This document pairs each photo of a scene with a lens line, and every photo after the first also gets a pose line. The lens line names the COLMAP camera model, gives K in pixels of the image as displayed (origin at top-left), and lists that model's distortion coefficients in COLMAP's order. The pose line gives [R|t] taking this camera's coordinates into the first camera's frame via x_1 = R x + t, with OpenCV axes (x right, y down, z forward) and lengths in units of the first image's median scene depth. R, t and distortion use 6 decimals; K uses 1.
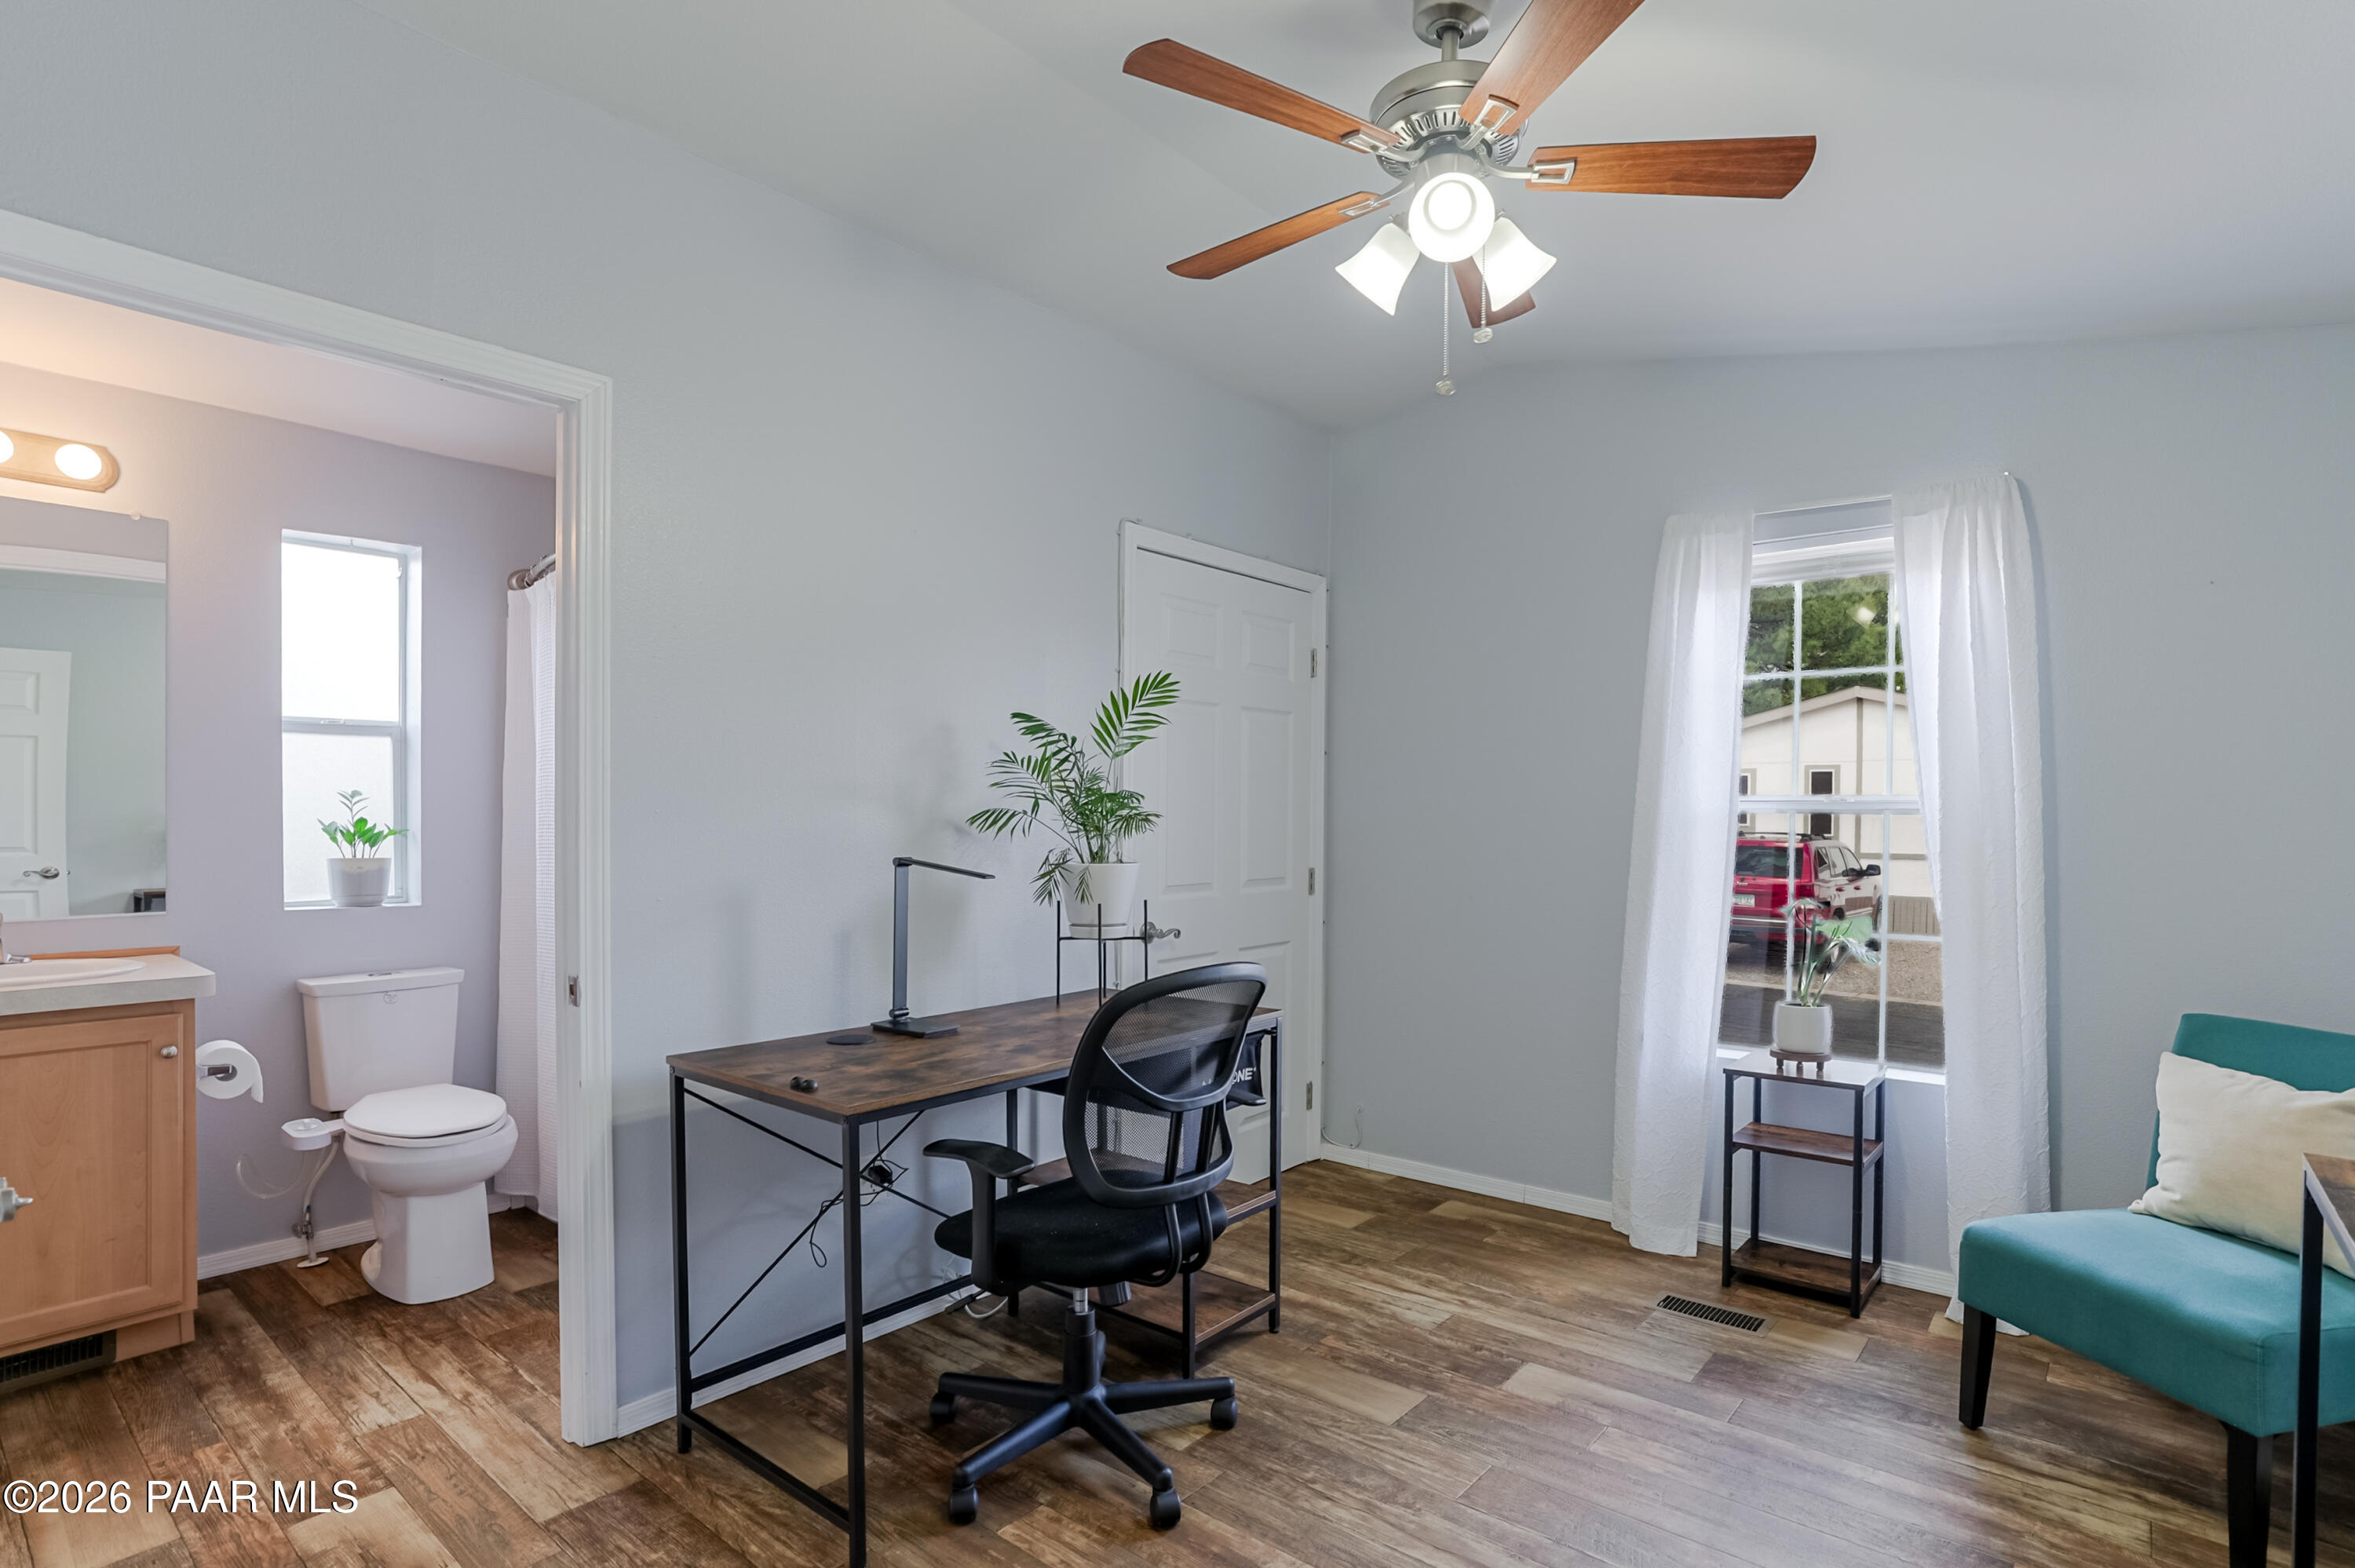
lens RADIAL K [[1148.9, 0, 1171.2], [0, 1148.9, 844.3], [0, 0, 1]] dist [-0.036805, 0.014676]
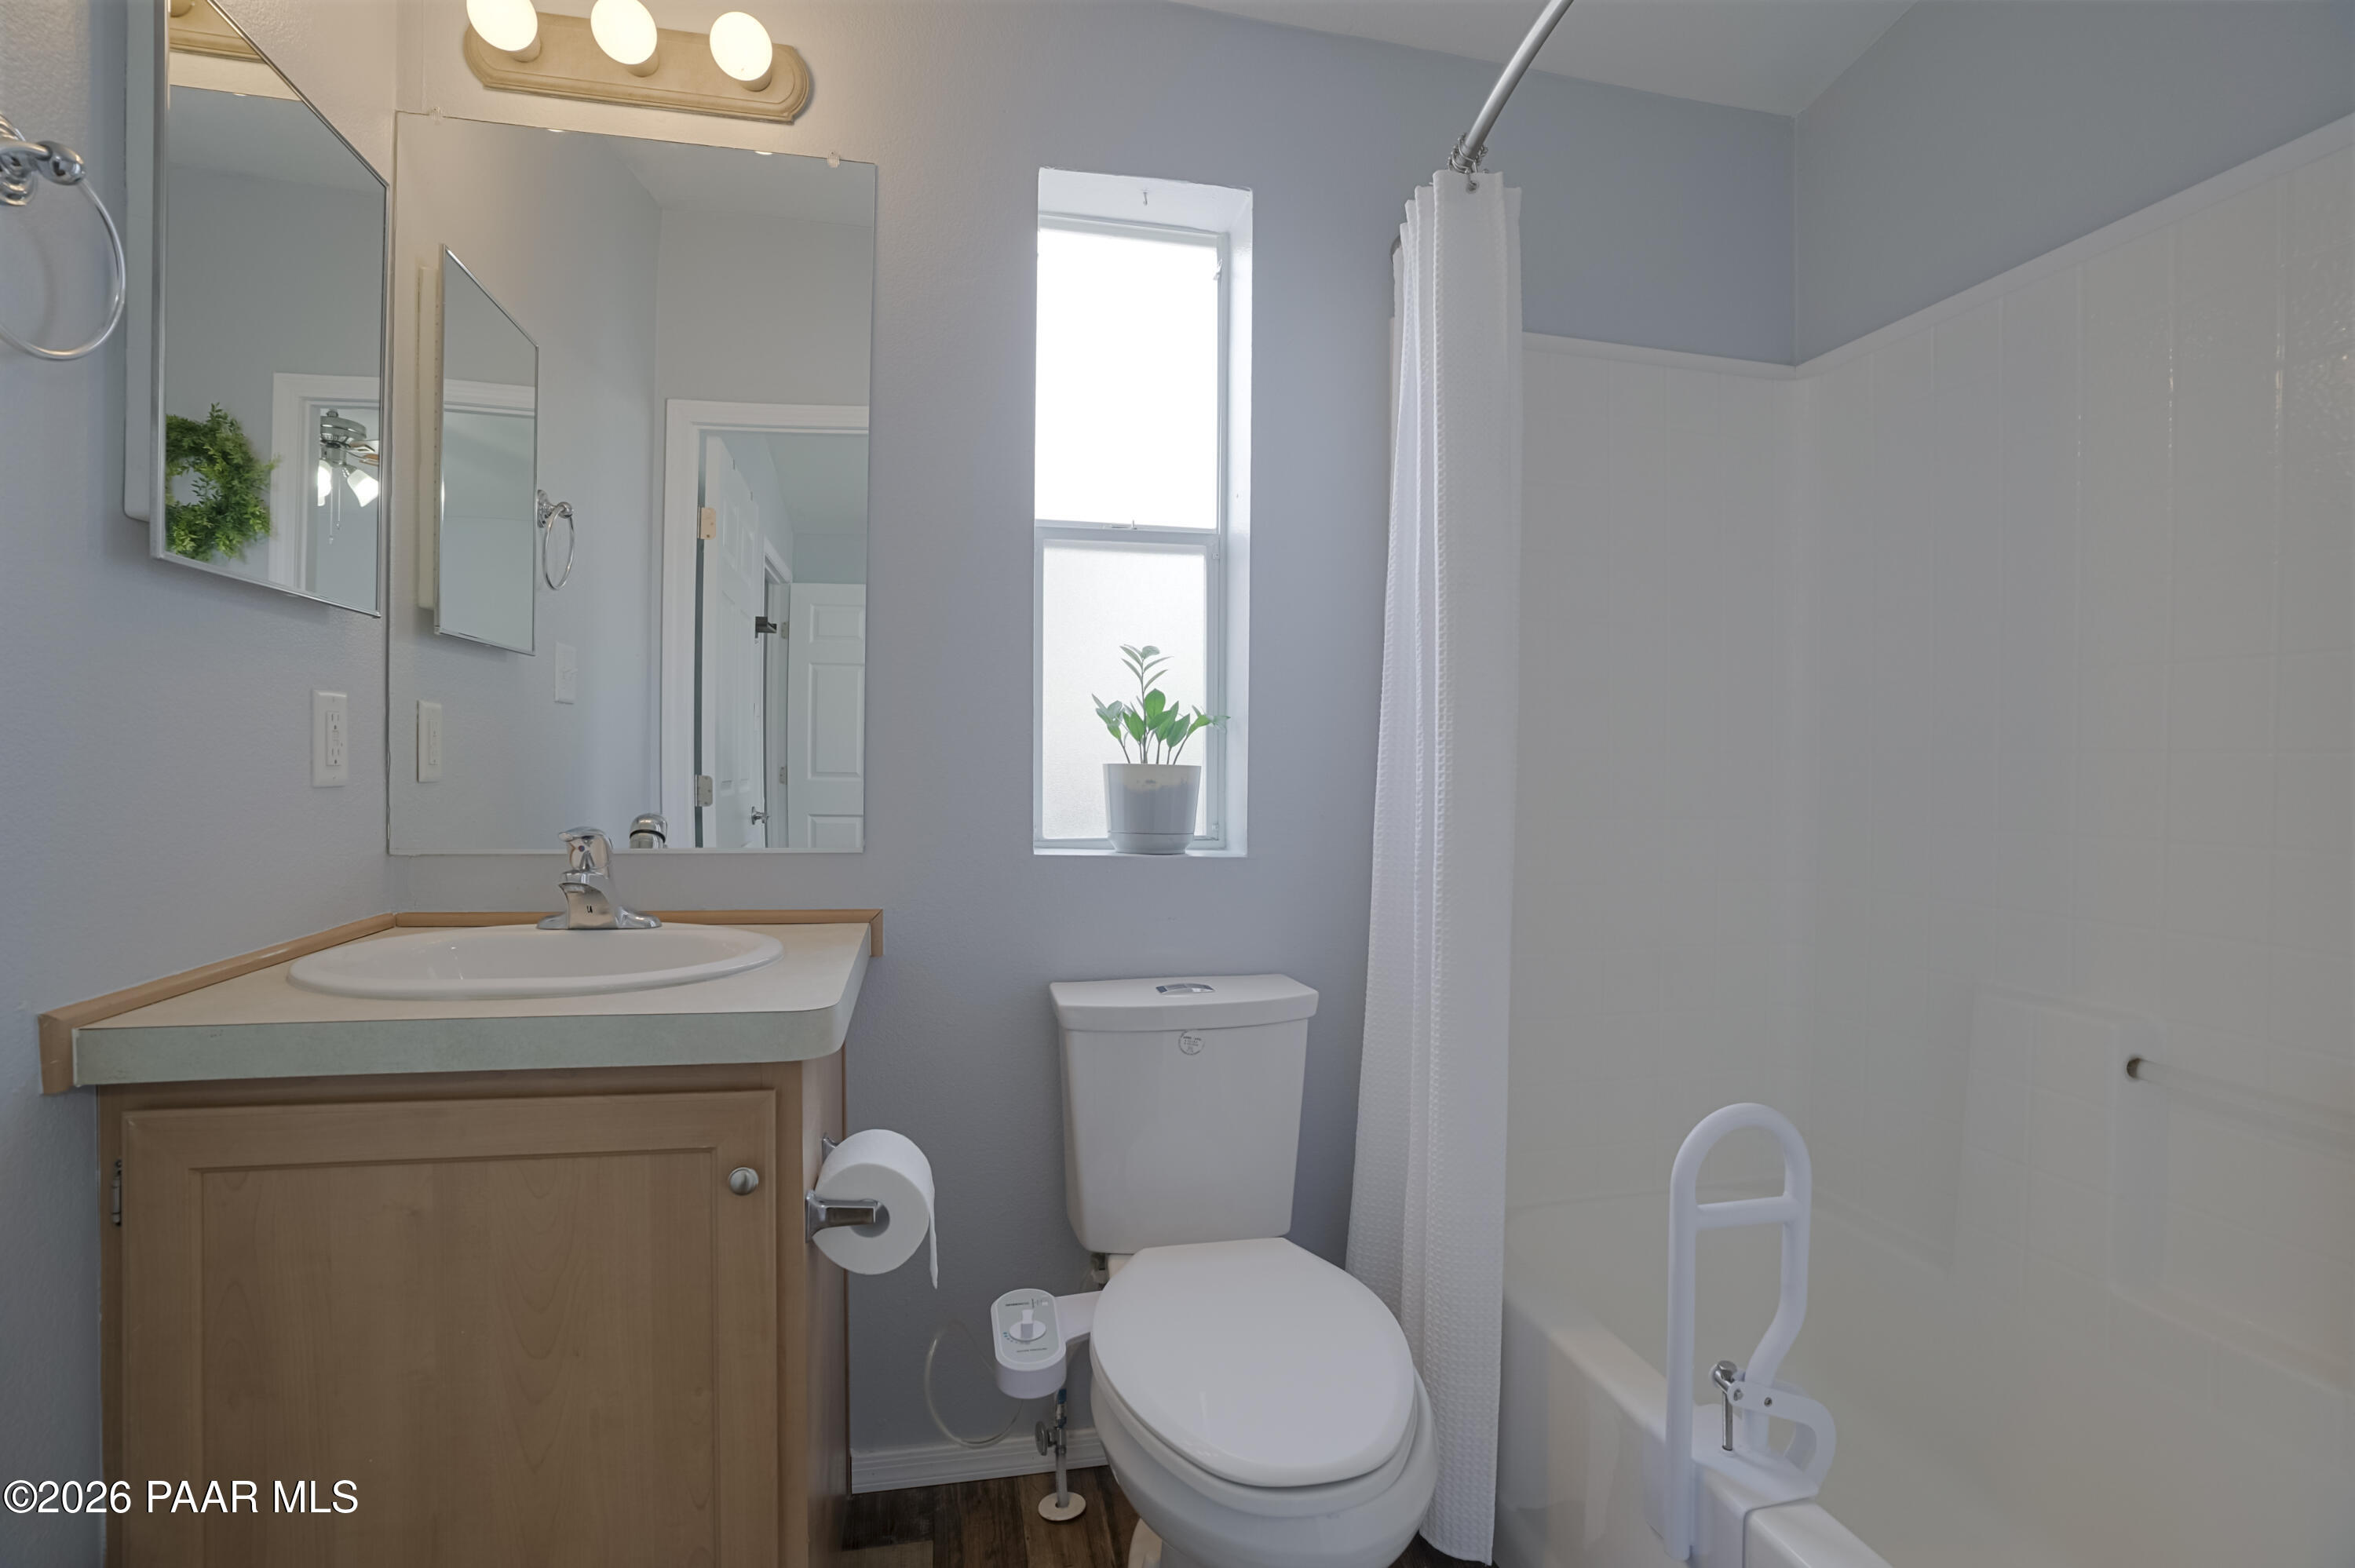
lens RADIAL K [[1059.7, 0, 1179.2], [0, 1059.7, 770.6], [0, 0, 1]] dist [-0.000464, -0.000242]
pose [[0.796386, 0.000035, -0.604789, -0.379625], [-0.012916, 0.999773, -0.016950, 0.023252], [0.604651, 0.021310, 0.796206, 0.575318]]
